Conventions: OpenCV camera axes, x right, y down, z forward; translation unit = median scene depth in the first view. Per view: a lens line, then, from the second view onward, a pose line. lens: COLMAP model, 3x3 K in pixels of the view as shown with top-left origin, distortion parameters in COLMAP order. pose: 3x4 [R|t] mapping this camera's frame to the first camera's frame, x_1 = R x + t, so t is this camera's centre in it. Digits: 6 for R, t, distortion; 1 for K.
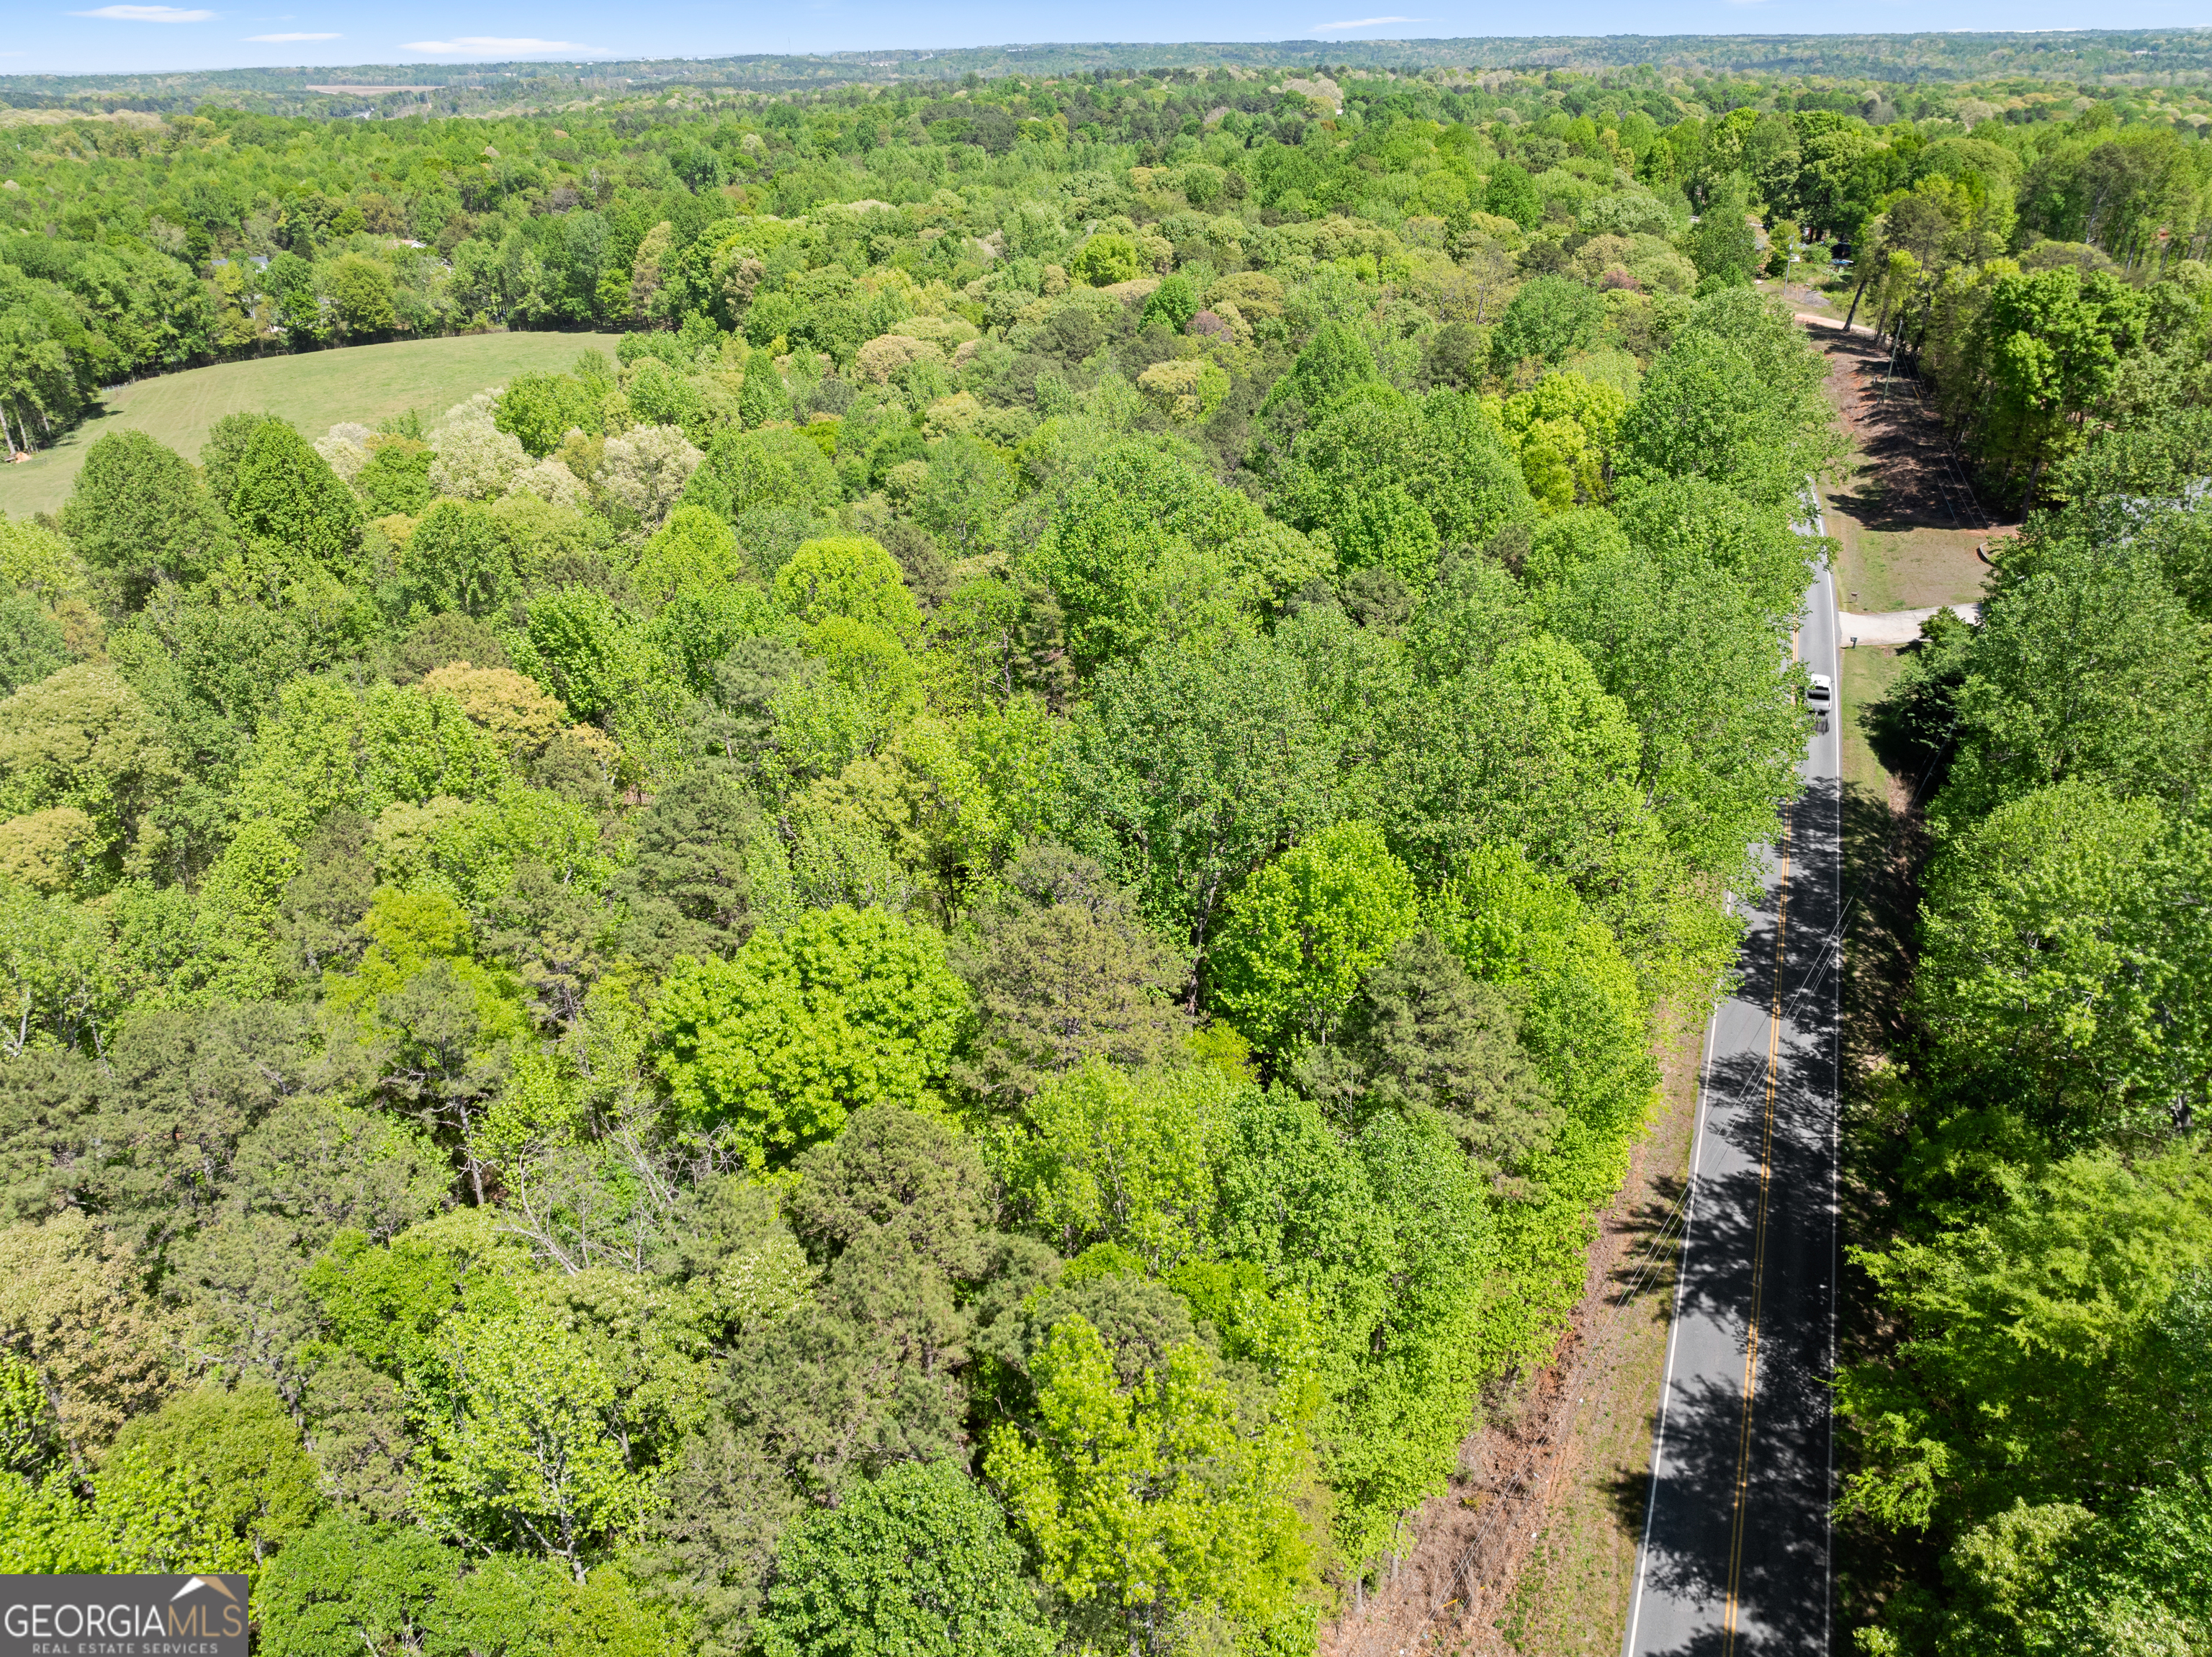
lens RADIAL K [[1559.7, 0, 1115.4], [0, 1559.7, 830.6], [0, 0, 1]] dist [-0.040698, 0.002895]
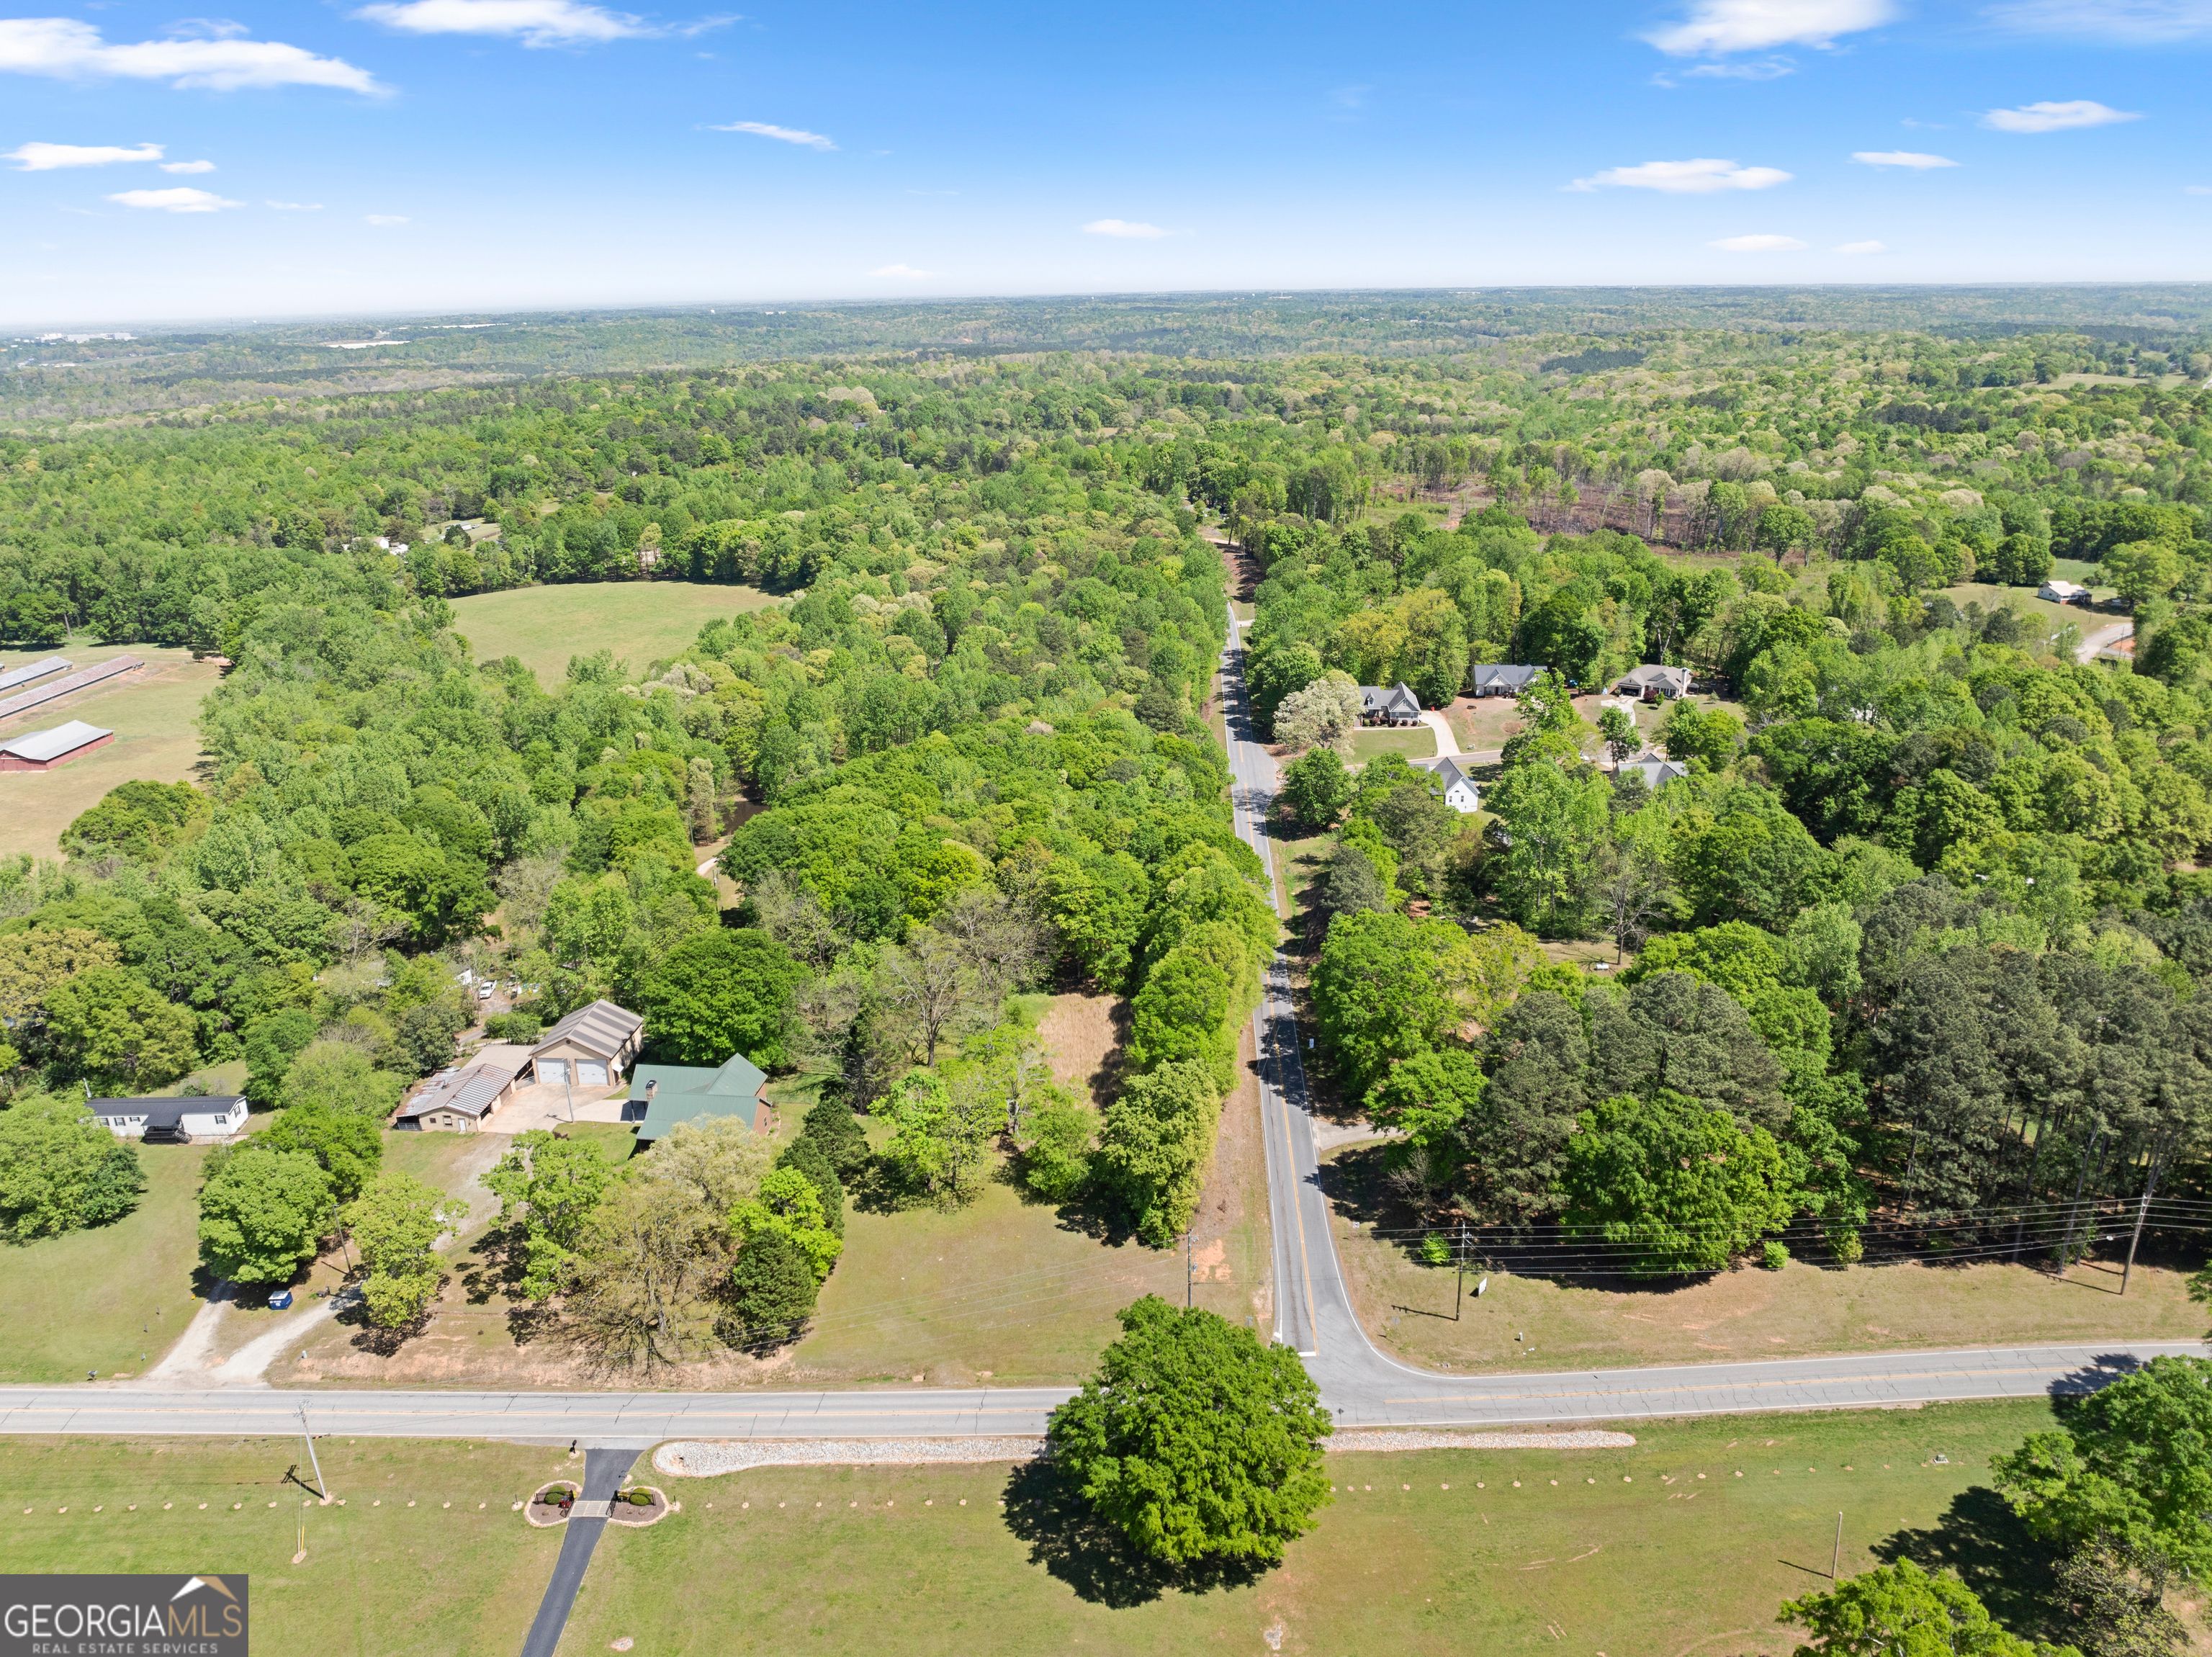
lens RADIAL K [[1554.4, 0, 1127.5], [0, 1554.4, 830.3], [0, 0, 1]] dist [-0.018947, -0.038499]
pose [[0.937505, -0.113727, 0.328864, -0.755267], [0.159046, 0.980635, -0.114278, 0.526556], [-0.309499, 0.159441, 0.937438, -1.661665]]
